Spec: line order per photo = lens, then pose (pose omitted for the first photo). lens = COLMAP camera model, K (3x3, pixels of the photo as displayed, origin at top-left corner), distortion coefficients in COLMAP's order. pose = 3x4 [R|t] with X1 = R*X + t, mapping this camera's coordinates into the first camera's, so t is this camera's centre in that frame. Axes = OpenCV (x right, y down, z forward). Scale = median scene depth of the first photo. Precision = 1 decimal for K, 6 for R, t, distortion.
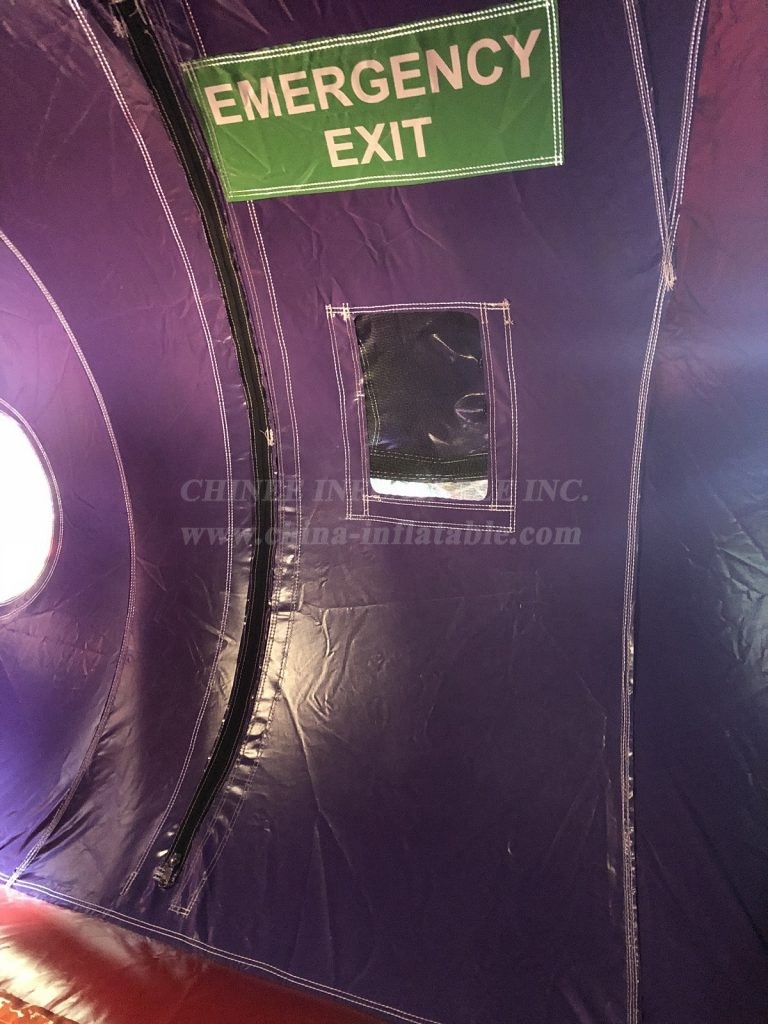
lens RADIAL K [[863.8, 0, 384.0], [0, 863.8, 512.0], [0, 0, 1]] dist [-0.010072, -0.007183]
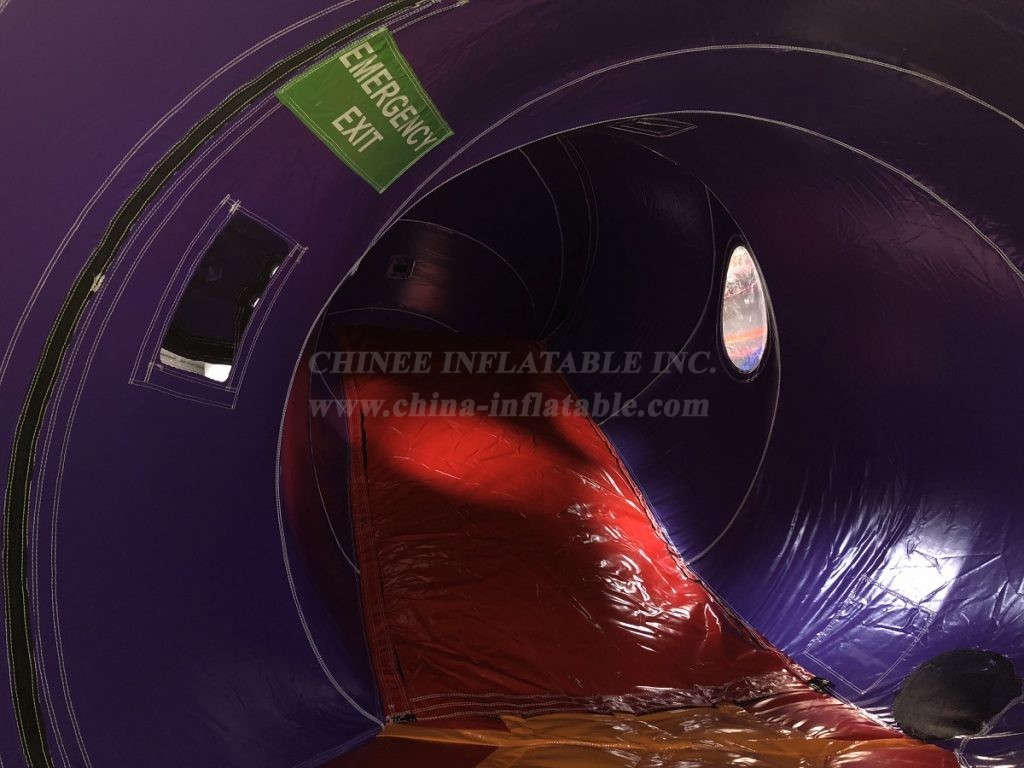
lens RADIAL K [[863.8, 0, 512.0], [0, 863.8, 384.0], [0, 0, 1]] dist [-0.010072, -0.007183]
pose [[-0.111353, 0.077108, 0.990785, -1.339683], [-0.088540, 0.992251, -0.087173, 0.070825], [-0.989829, -0.097431, -0.103663, 0.843091]]
